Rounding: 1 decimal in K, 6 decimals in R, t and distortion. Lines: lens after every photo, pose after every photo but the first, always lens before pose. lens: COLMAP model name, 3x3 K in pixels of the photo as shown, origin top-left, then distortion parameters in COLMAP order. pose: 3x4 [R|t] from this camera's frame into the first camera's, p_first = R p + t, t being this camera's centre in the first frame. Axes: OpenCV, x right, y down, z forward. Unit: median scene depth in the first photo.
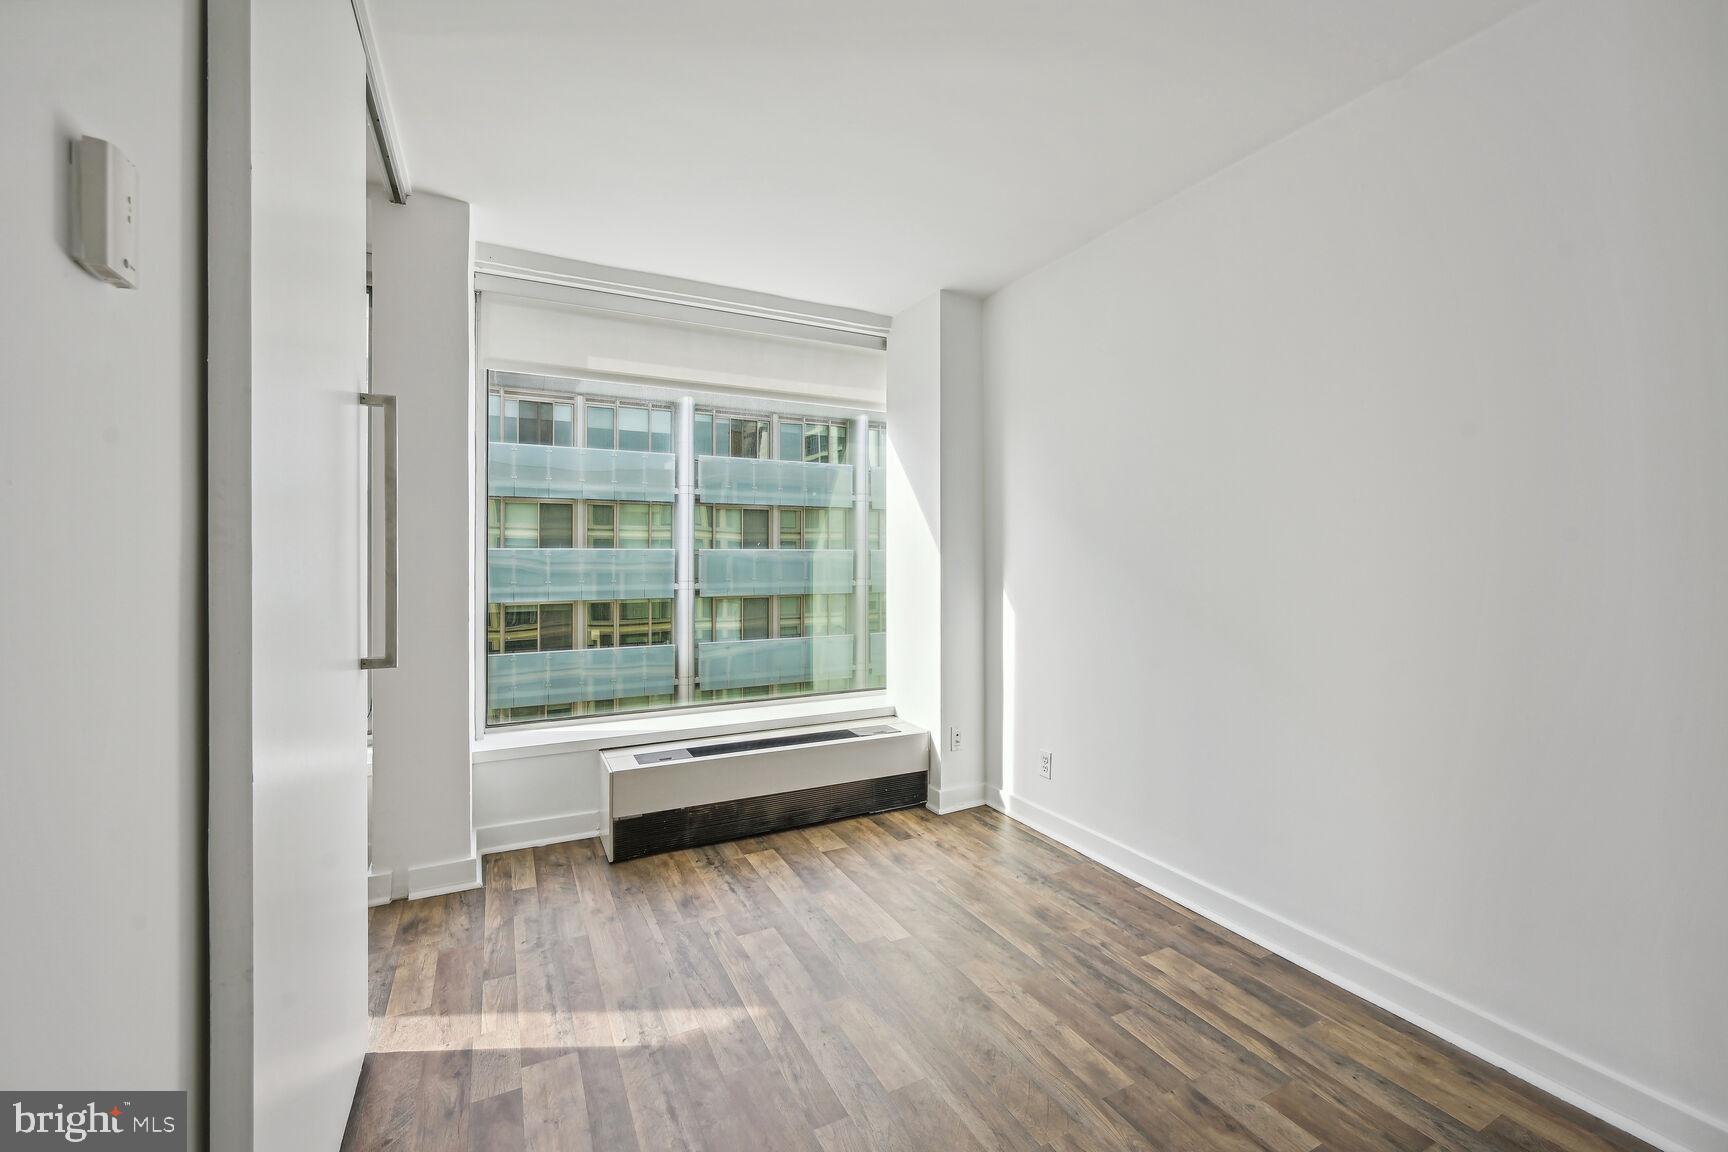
lens RADIAL K [[715.2, 0, 873.4], [0, 715.2, 555.3], [0, 0, 1]] dist [0.000077, 0.000062]
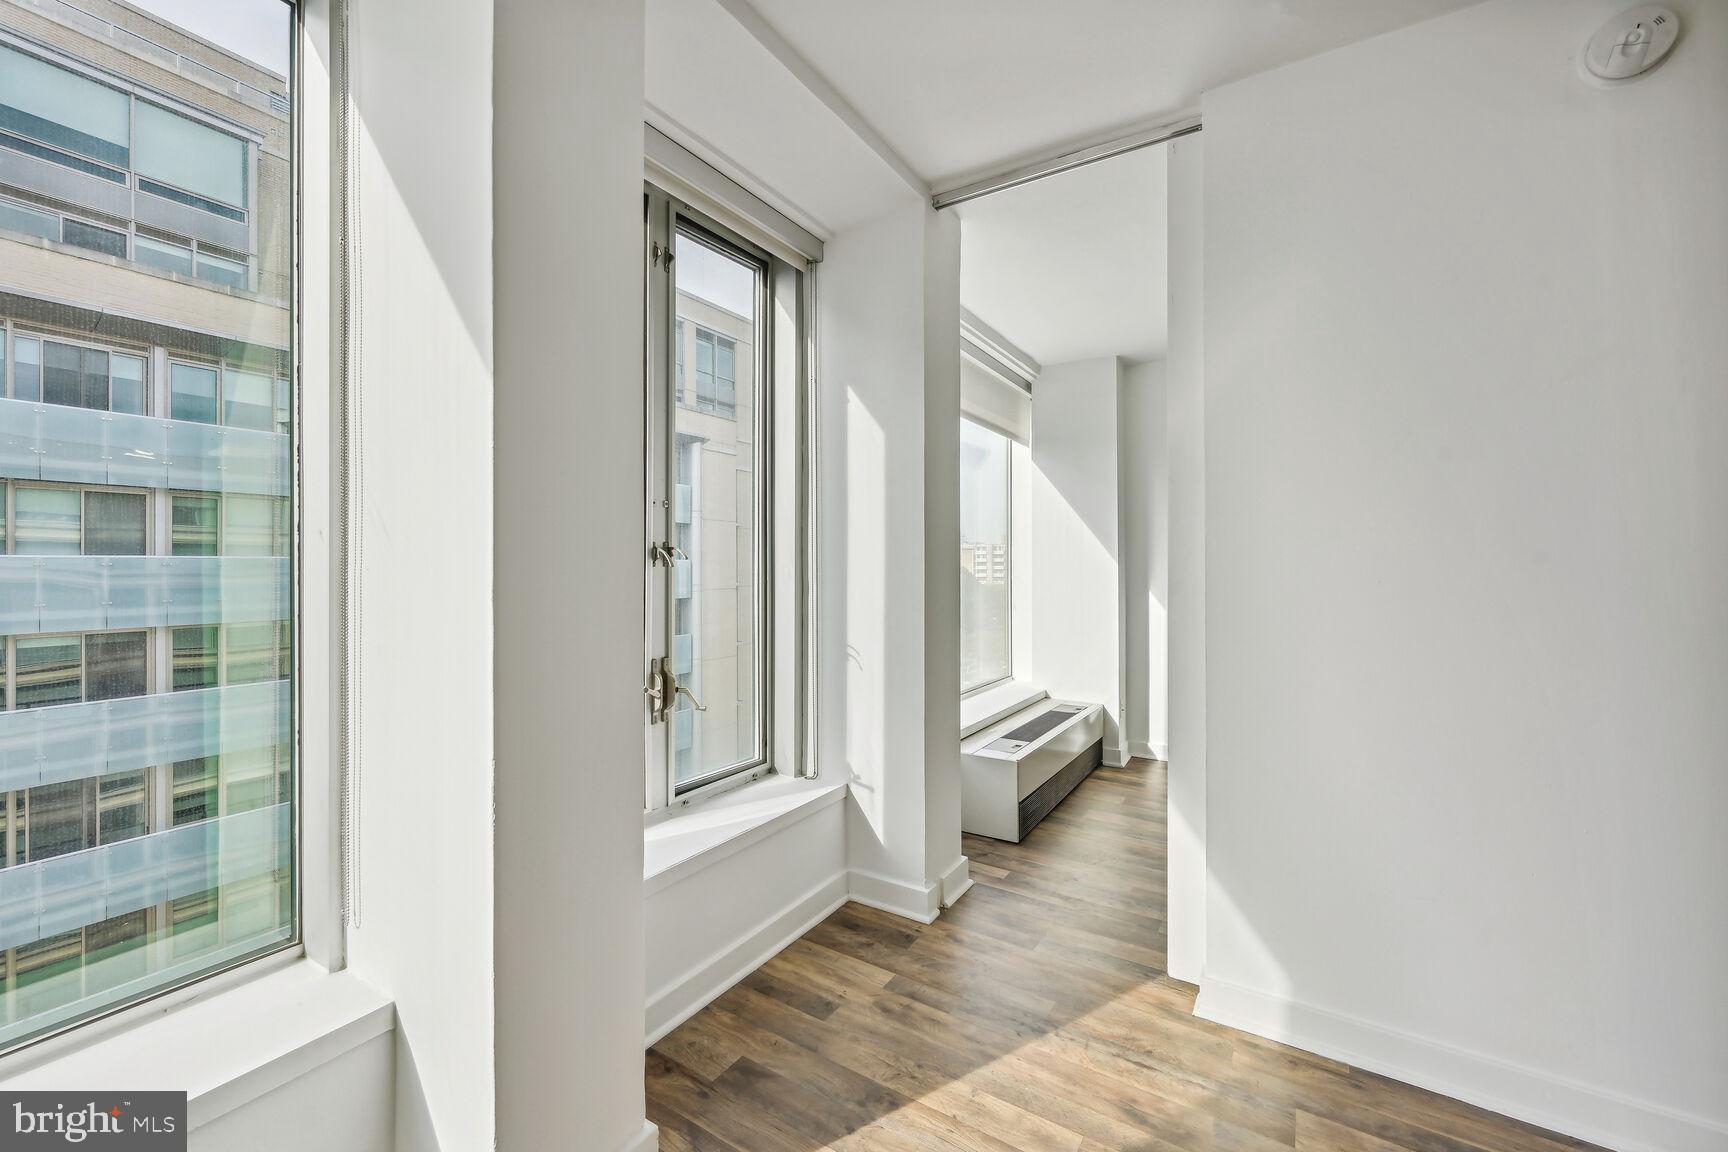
lens RADIAL K [[693.7, 0, 871.8], [0, 693.7, 551.3], [0, 0, 1]] dist [0.000676, 0.000050]
pose [[0.865263, 0.008211, 0.501251, -0.996411], [0.001387, 0.999823, -0.018774, 0.001362], [-0.501317, 0.016939, 0.865098, 0.165470]]
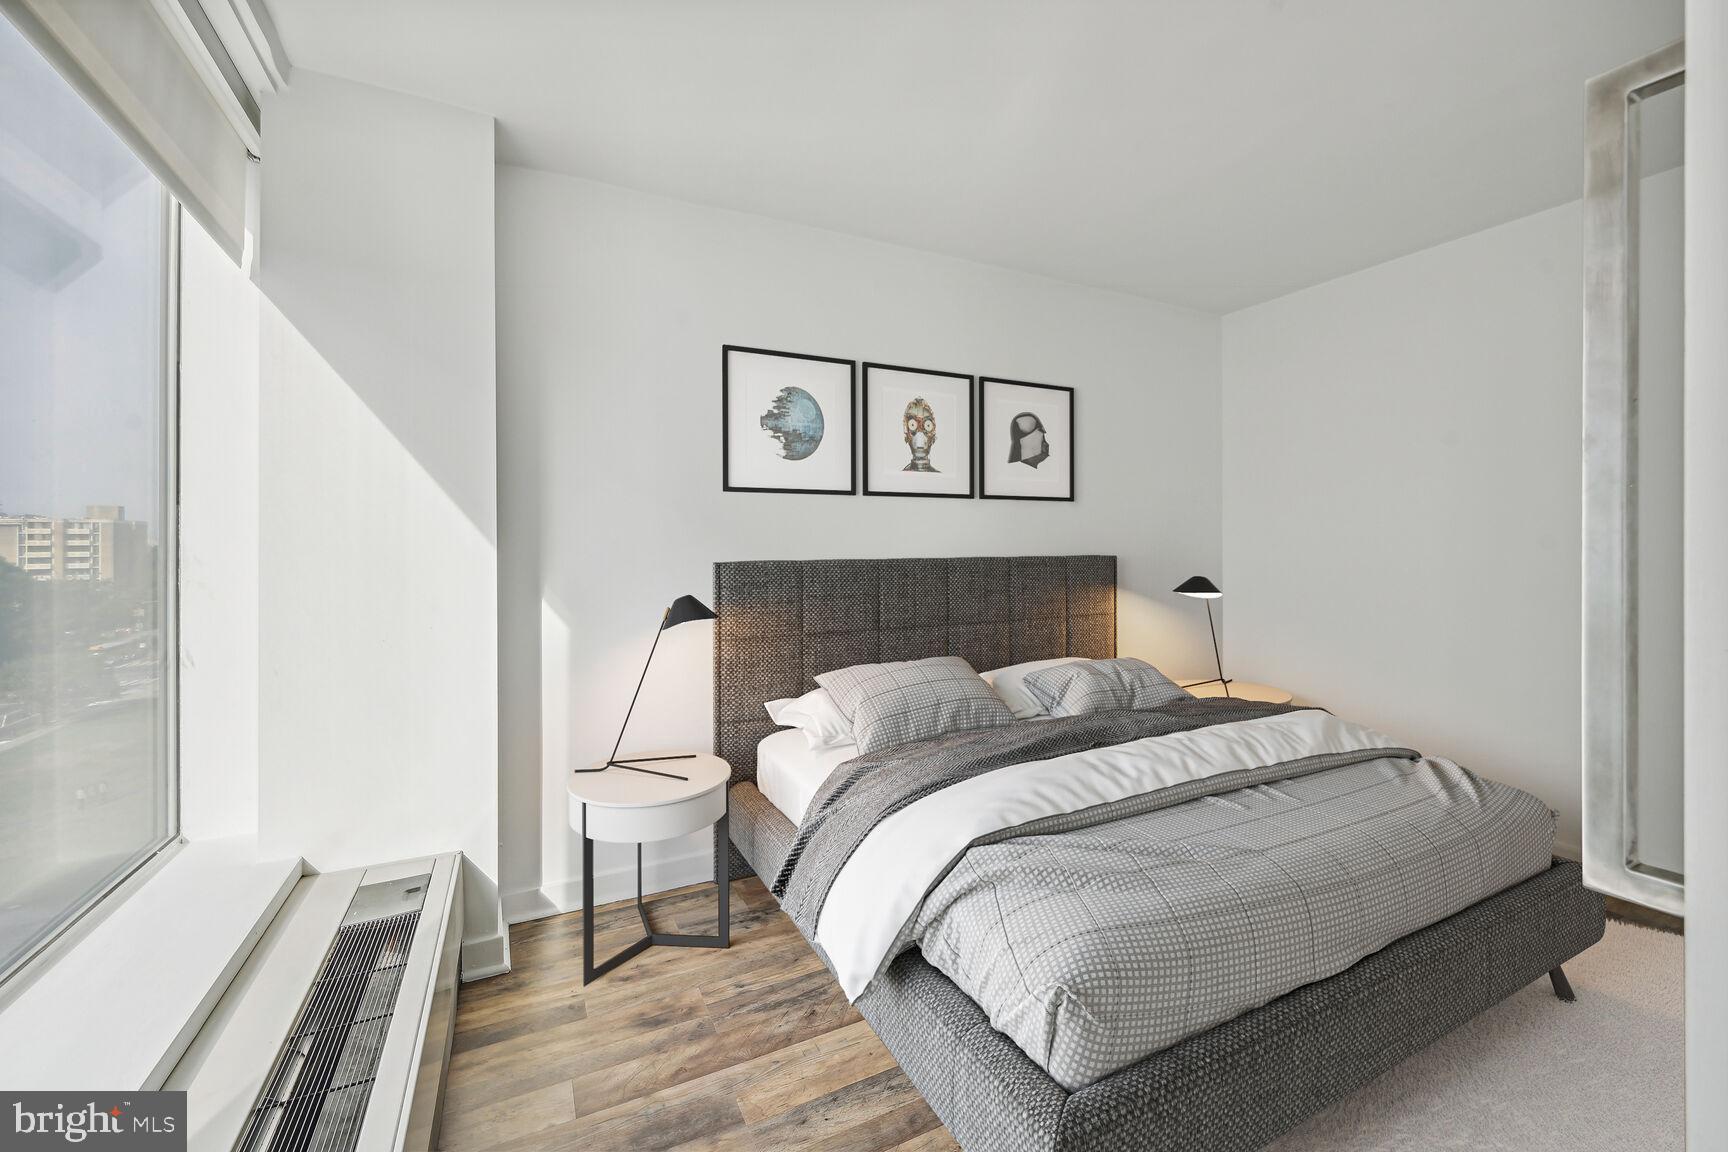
lens RADIAL K [[693.7, 0, 871.8], [0, 693.7, 551.3], [0, 0, 1]] dist [0.000676, 0.000050]
pose [[0.012411, -0.003532, 0.999917, -0.549343], [0.000478, 0.999994, 0.003527, -0.002196], [-0.999923, 0.000434, 0.012412, 0.740122]]
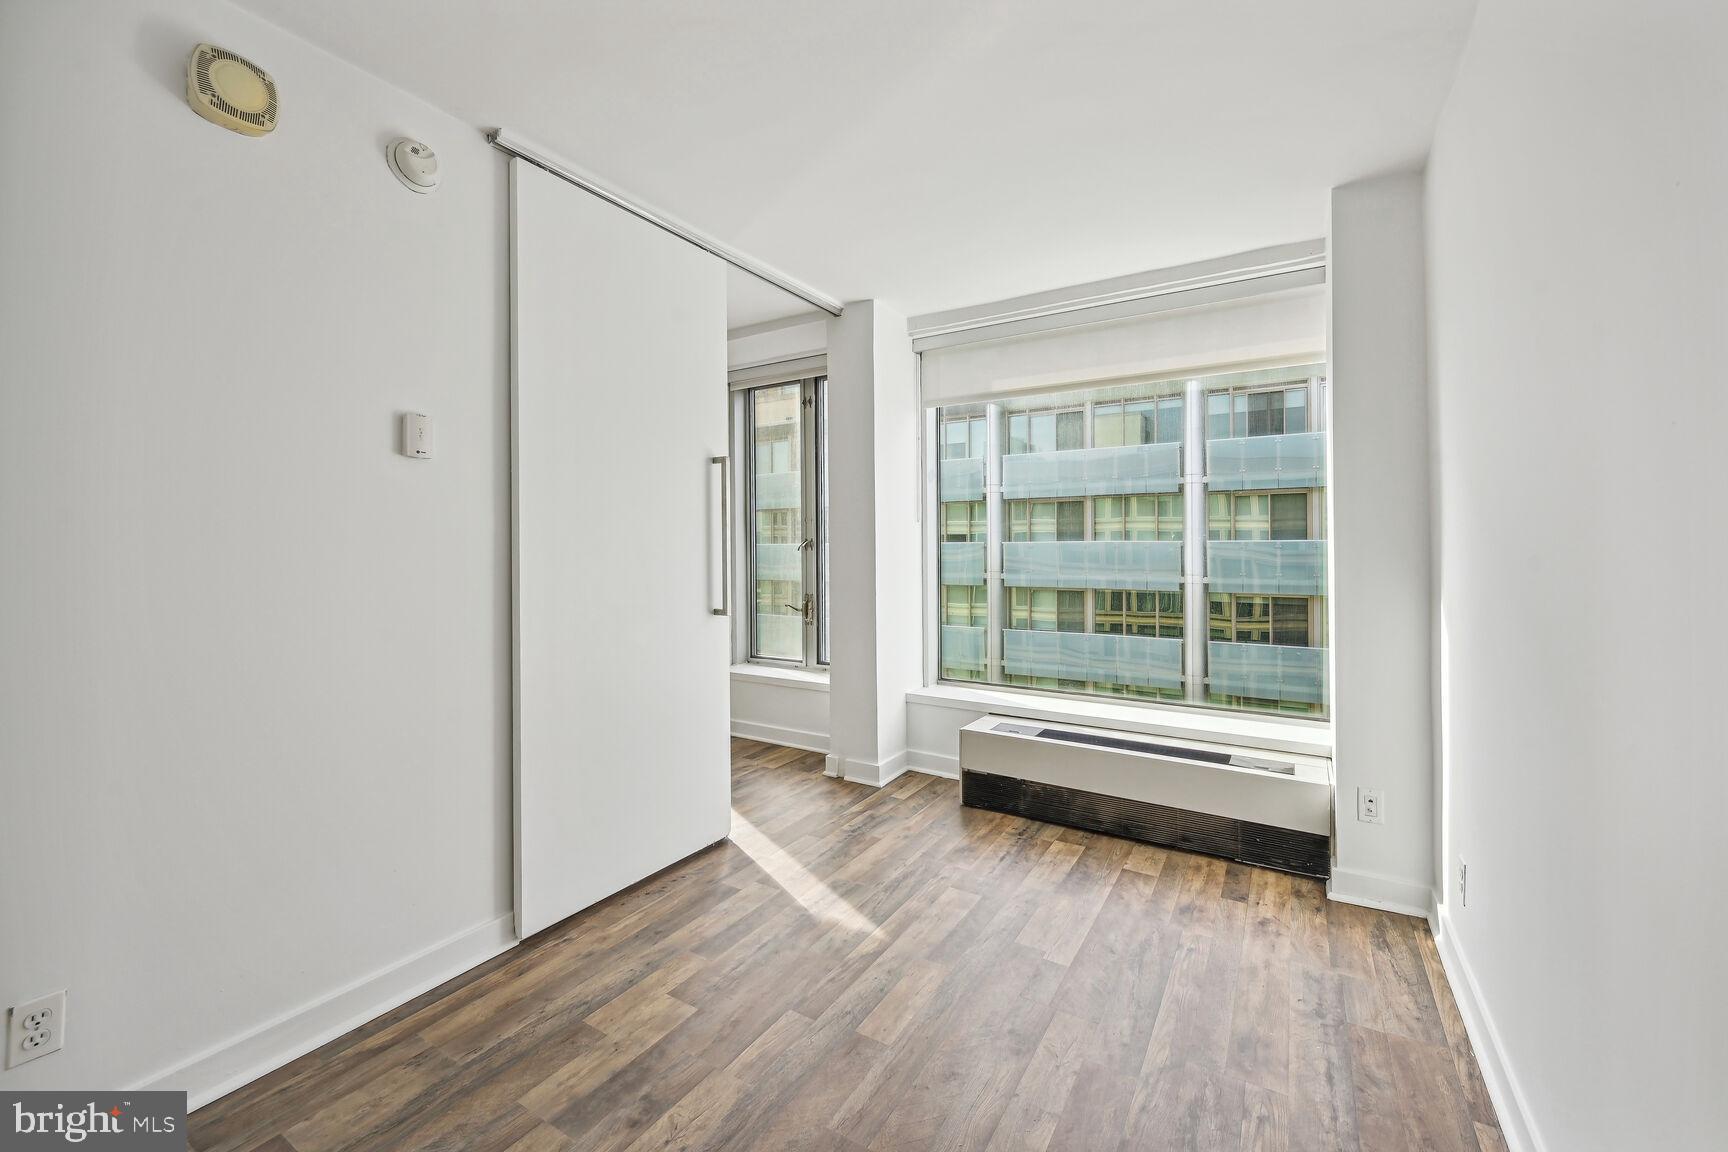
lens RADIAL K [[693.7, 0, 871.8], [0, 693.7, 551.3], [0, 0, 1]] dist [0.000676, 0.000050]
pose [[0.517790, 0.004276, -0.855497, 0.502976], [0.001086, 0.999983, 0.005655, -0.002465], [0.855507, -0.003857, 0.517776, 0.243577]]
